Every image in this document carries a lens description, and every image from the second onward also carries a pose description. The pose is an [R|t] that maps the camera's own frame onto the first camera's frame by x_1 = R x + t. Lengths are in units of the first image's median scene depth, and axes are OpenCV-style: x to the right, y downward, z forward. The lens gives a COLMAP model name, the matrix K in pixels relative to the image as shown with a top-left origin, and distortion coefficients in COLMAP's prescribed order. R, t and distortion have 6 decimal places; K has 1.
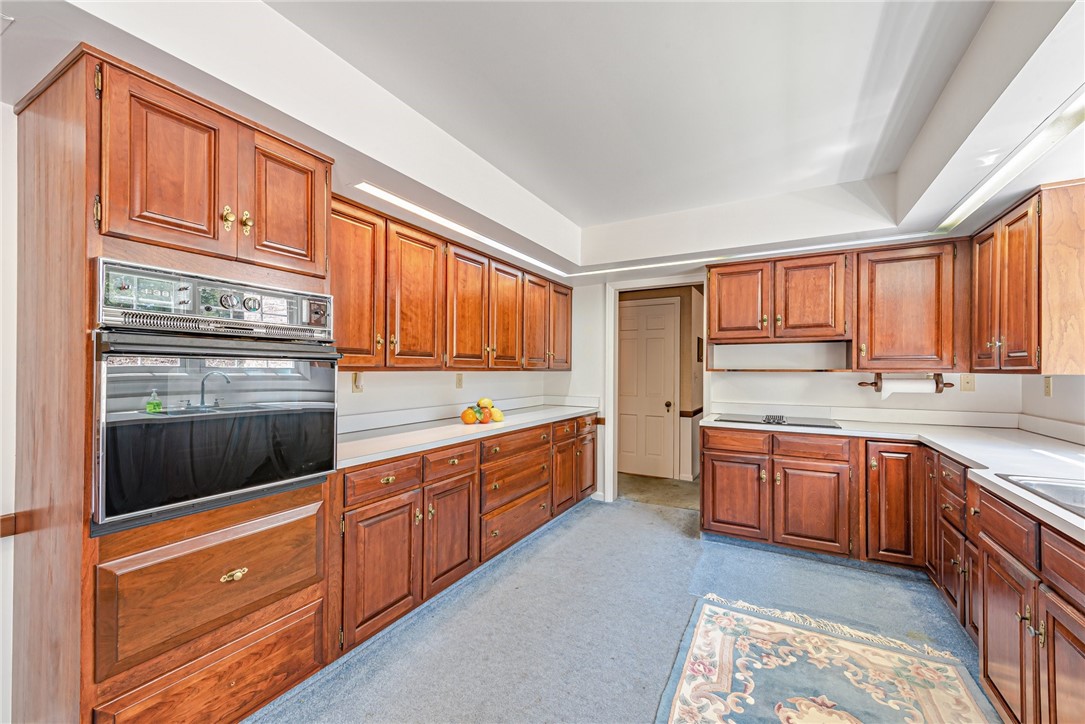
lens RADIAL K [[432.8, 0, 541.4], [0, 432.8, 371.8], [0, 0, 1]] dist [0.012300, -0.002478]
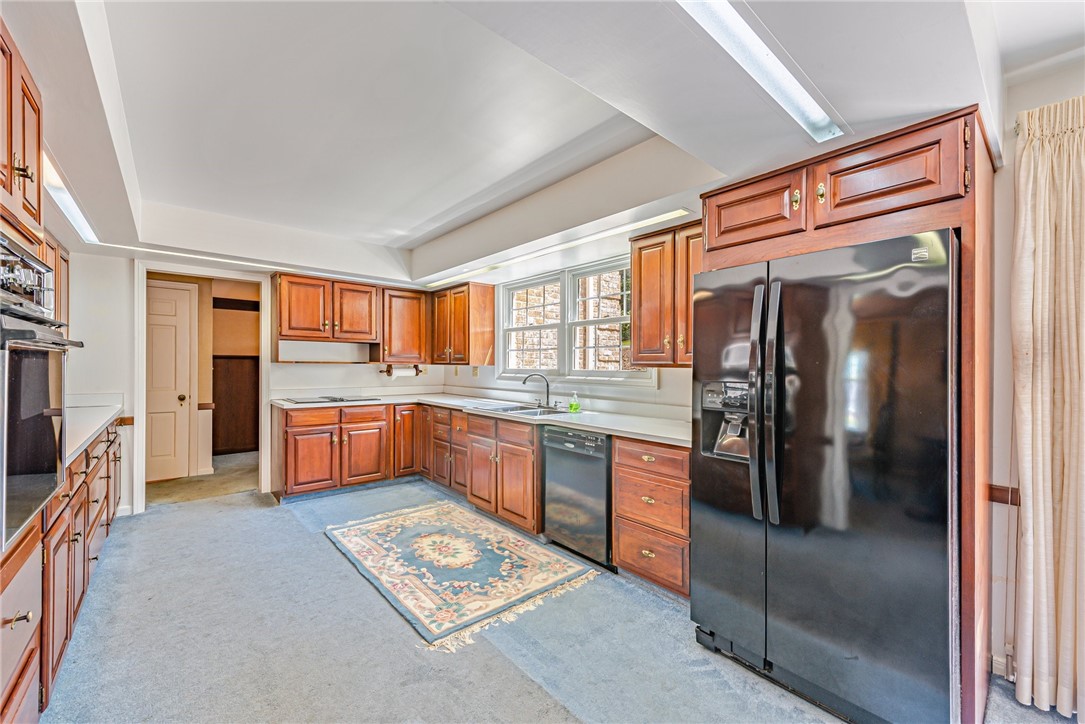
lens RADIAL K [[432.8, 0, 543.8], [0, 432.8, 371.0], [0, 0, 1]] dist [0.012300, -0.002478]
pose [[0.340882, -0.013411, 0.940010, -0.599517], [-0.004295, 0.999866, 0.015823, -0.001314], [-0.940096, -0.009431, 0.340778, -0.087917]]
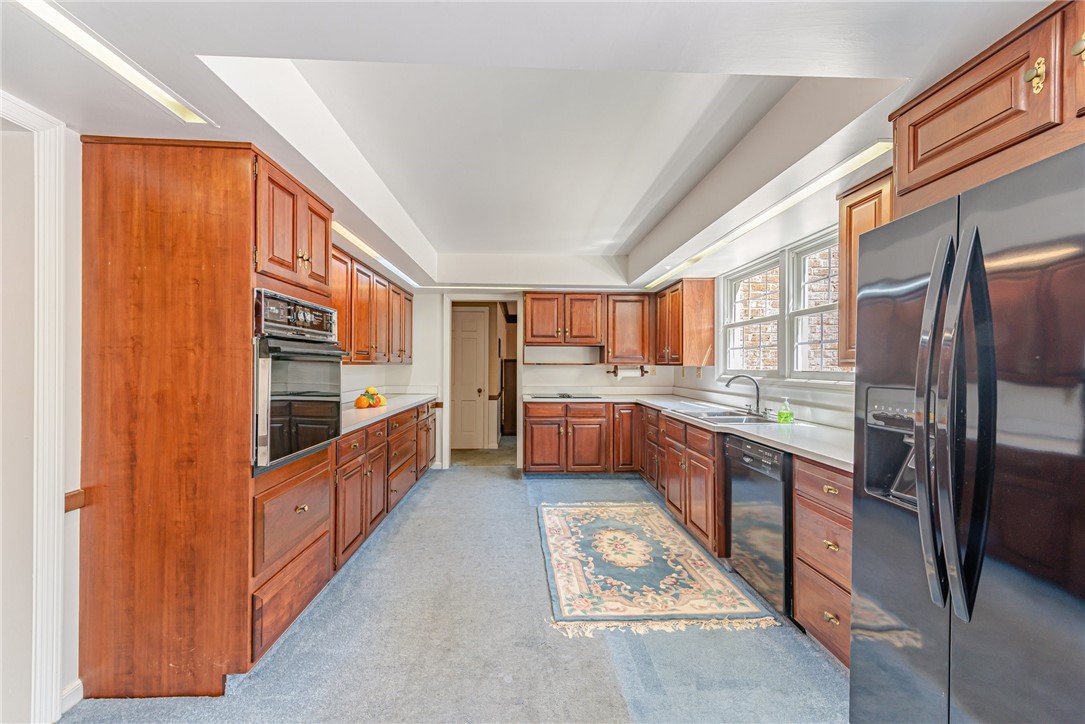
lens RADIAL K [[432.8, 0, 535.9], [0, 432.8, 368.7], [0, 0, 1]] dist [0.012300, -0.002478]
pose [[0.854862, -0.006170, 0.518818, -0.420474], [0.002120, 0.999962, 0.008399, 0.000306], [-0.518850, -0.006080, 0.854843, -0.322500]]
